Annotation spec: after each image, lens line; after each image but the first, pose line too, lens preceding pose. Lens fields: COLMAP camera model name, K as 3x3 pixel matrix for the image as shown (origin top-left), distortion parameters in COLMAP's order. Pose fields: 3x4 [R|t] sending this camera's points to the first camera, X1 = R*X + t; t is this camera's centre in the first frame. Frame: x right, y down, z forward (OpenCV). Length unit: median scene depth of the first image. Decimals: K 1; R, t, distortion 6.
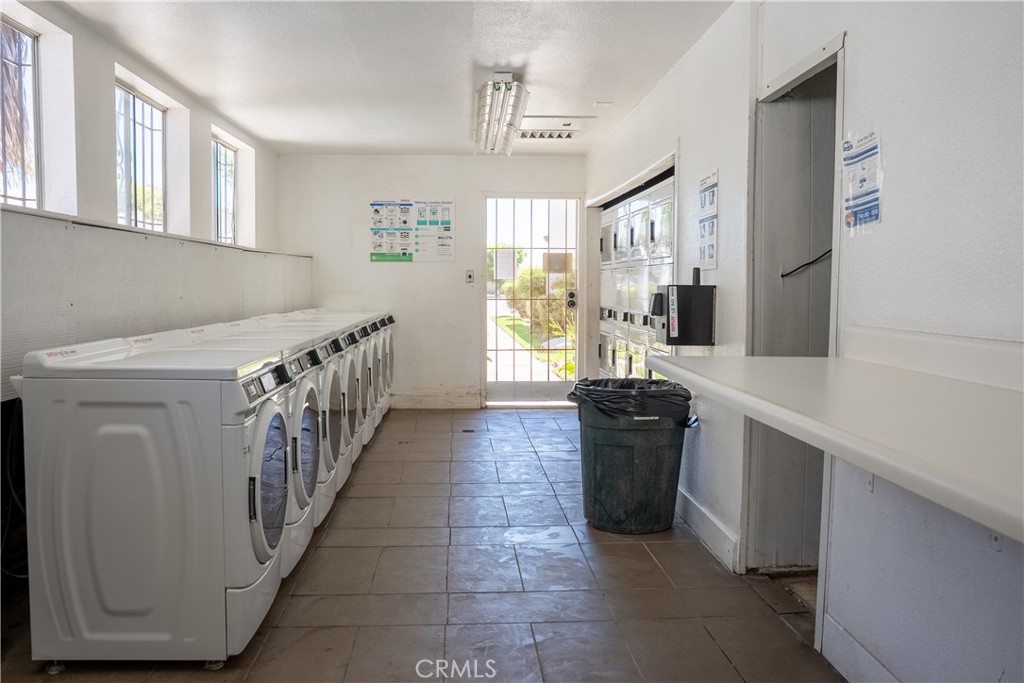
lens RADIAL K [[815.7, 0, 511.7], [0, 815.7, 339.6], [0, 0, 1]] dist [-0.084606, 0.029704]
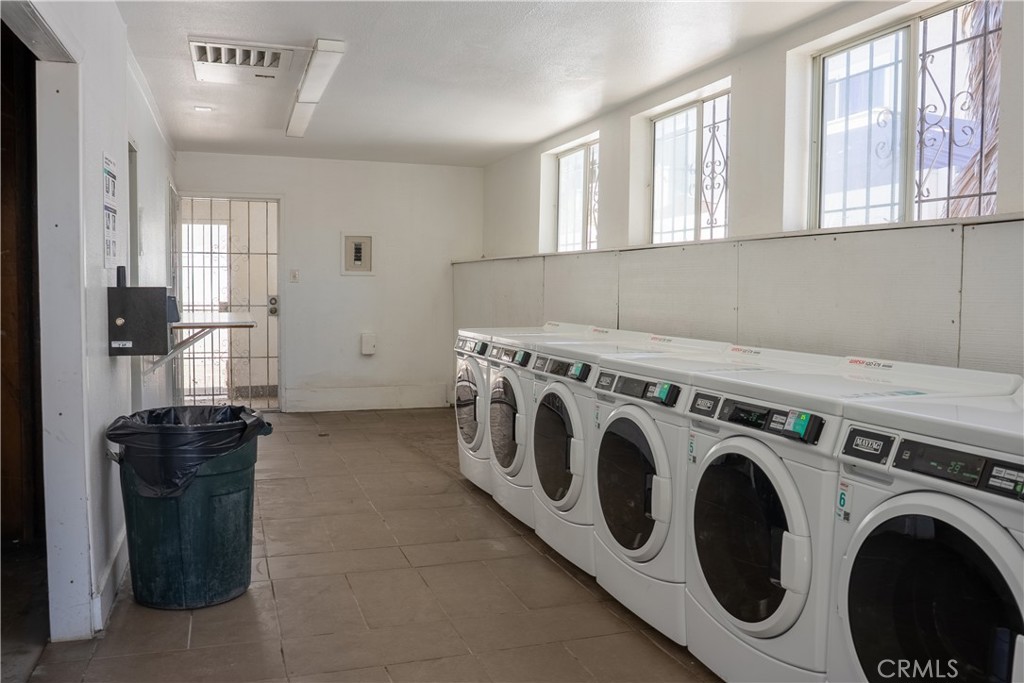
lens RADIAL K [[815.7, 0, 513.2], [0, 815.7, 340.9], [0, 0, 1]] dist [-0.084606, 0.029704]
pose [[-0.960345, 0.016406, -0.278332, 0.066283], [-0.021399, 0.990986, 0.132249, -0.143444], [0.277993, 0.132960, -0.951337, 2.033733]]
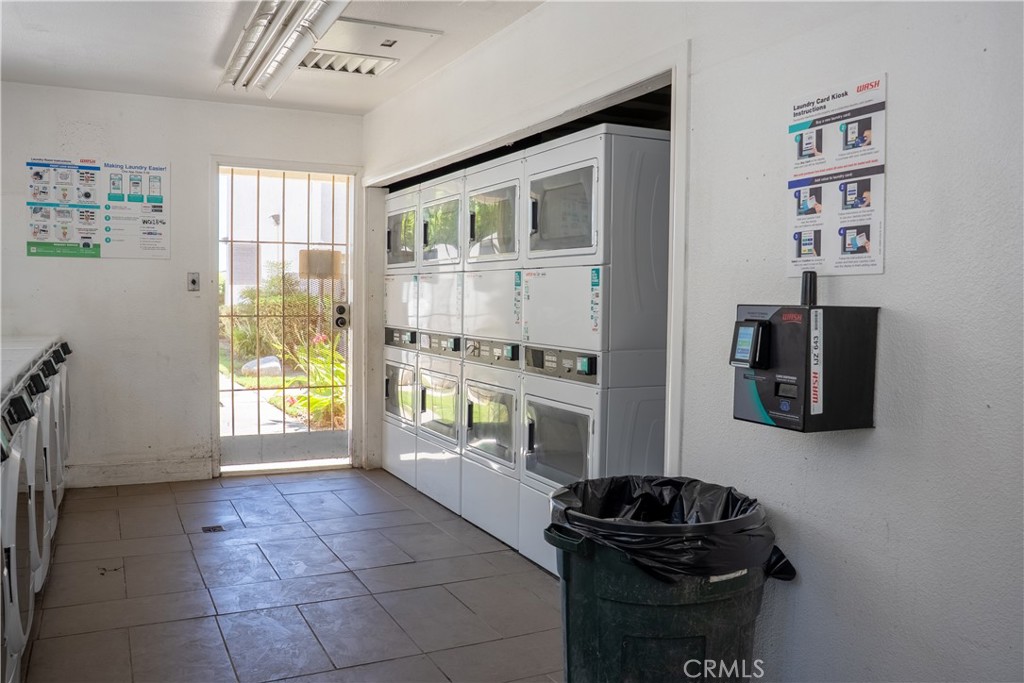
lens RADIAL K [[815.7, 0, 512.2], [0, 815.7, 343.0], [0, 0, 1]] dist [-0.084606, 0.029704]
pose [[0.919859, -0.011732, 0.392074, -0.070920], [0.014277, 0.999892, -0.003576, -0.021633], [-0.391990, 0.008887, 0.919927, 0.296682]]
